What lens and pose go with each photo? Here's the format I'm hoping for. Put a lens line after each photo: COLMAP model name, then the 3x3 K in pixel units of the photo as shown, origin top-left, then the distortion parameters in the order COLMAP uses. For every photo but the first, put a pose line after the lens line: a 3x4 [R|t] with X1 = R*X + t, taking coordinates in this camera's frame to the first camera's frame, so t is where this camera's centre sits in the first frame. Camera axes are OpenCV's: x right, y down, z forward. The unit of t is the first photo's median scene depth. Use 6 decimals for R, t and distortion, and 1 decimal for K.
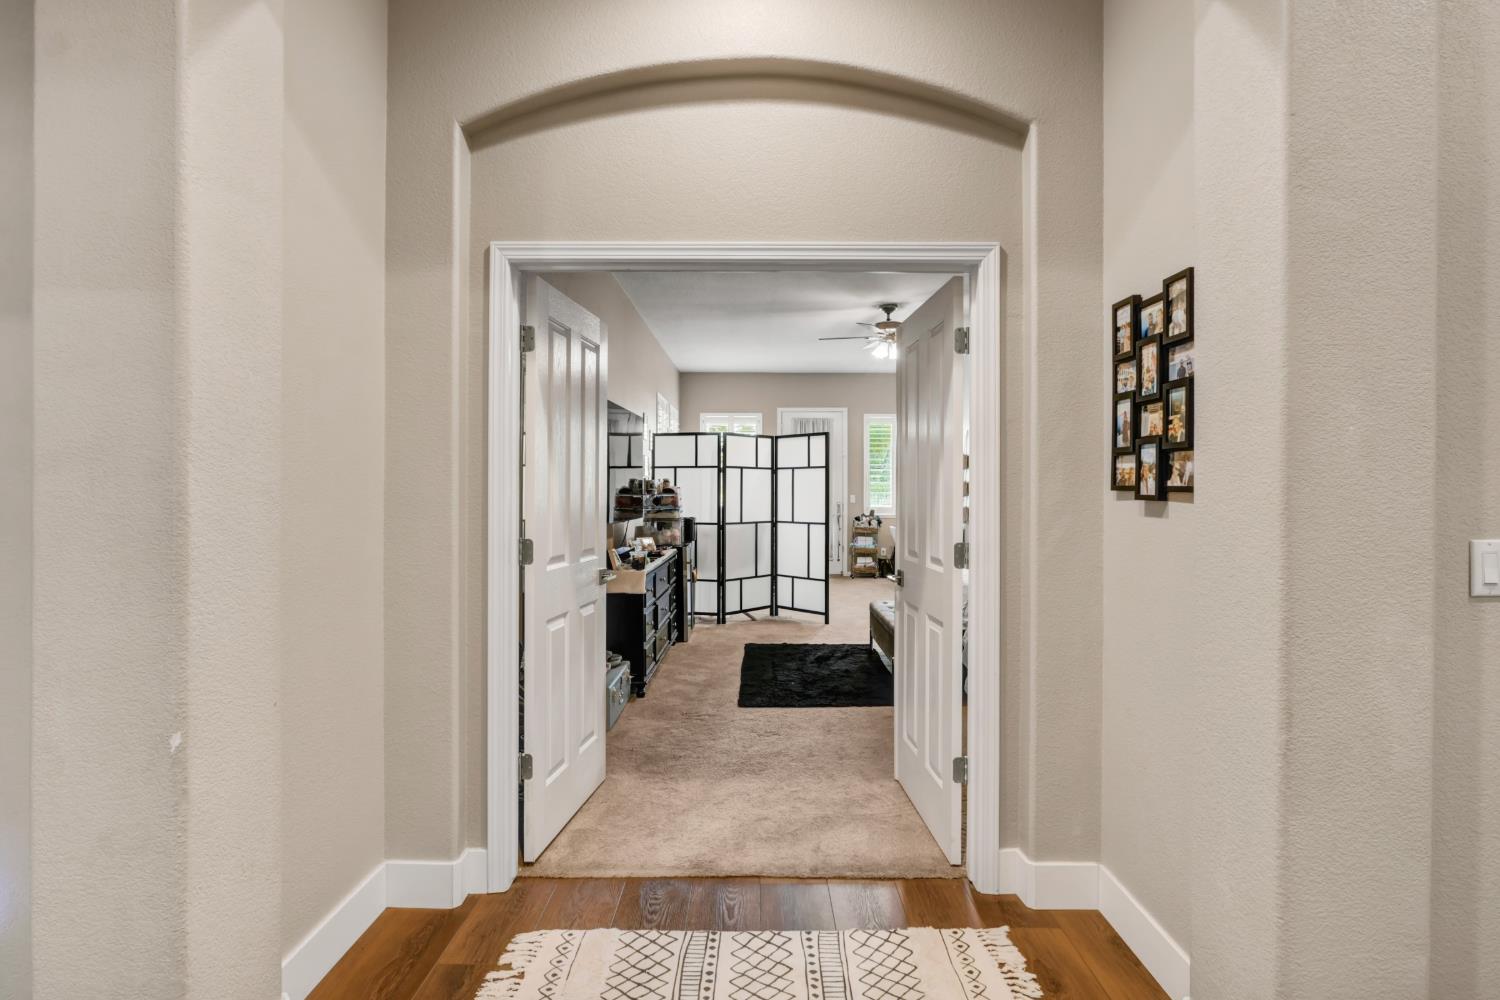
lens RADIAL K [[748.5, 0, 753.2], [0, 748.5, 507.1], [0, 0, 1]] dist [0.001497, 0.000926]
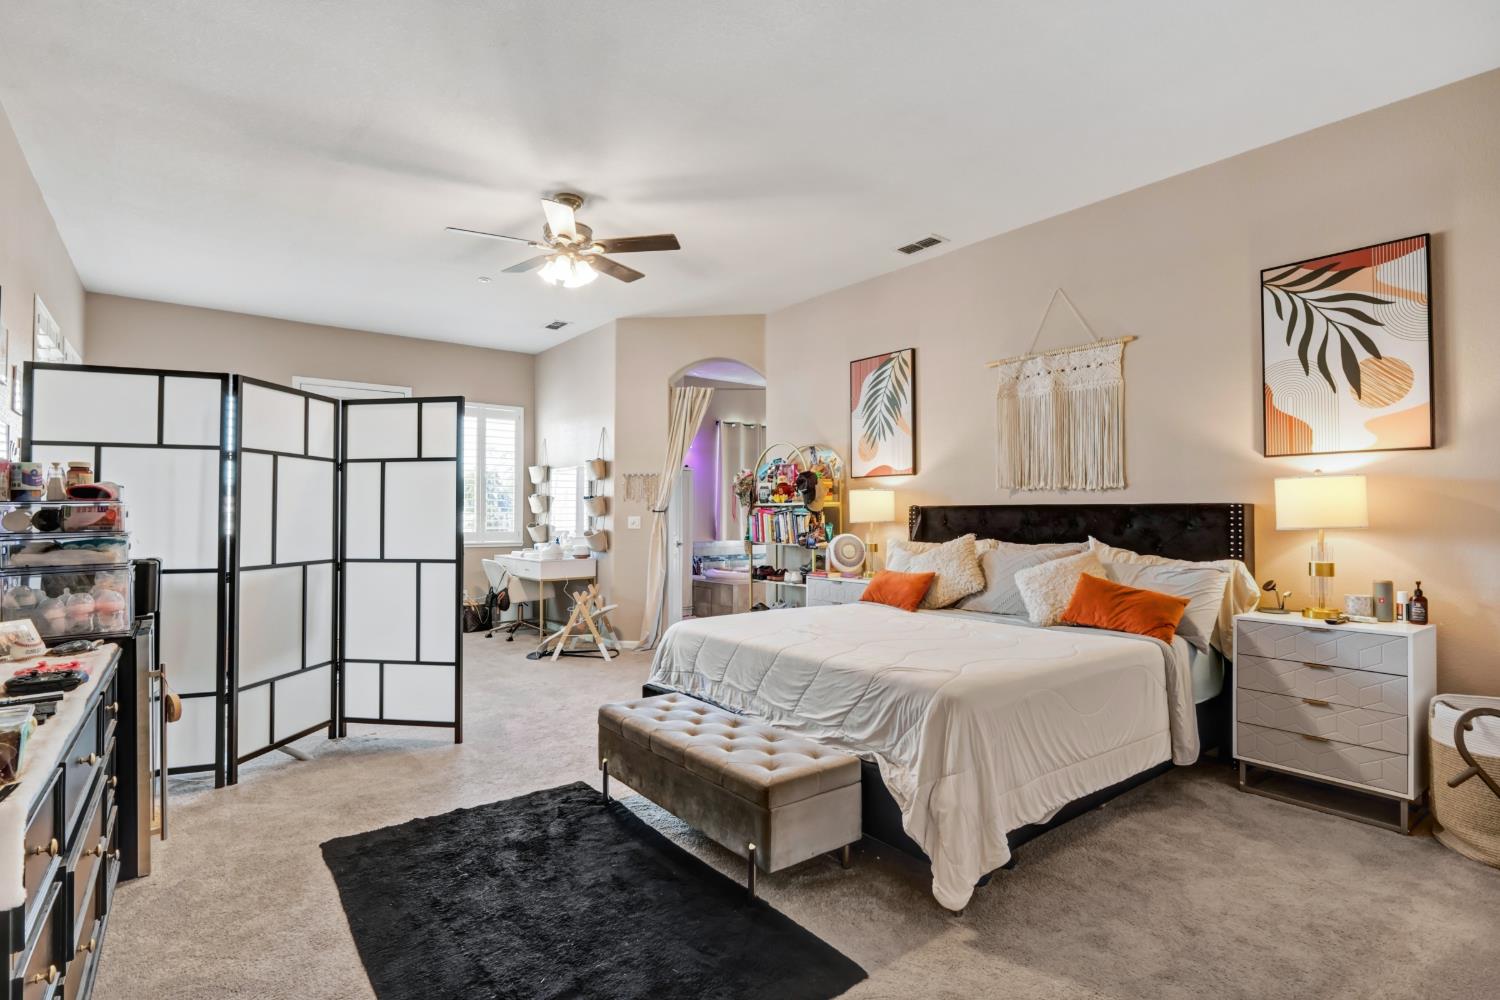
lens RADIAL K [[748.5, 0, 753.2], [0, 748.5, 507.1], [0, 0, 1]] dist [0.001497, 0.000926]
pose [[0.792420, 0.005473, 0.609952, -0.067711], [0.015925, 0.999433, -0.029657, 0.002100], [-0.609768, 0.033214, 0.791884, 0.424664]]
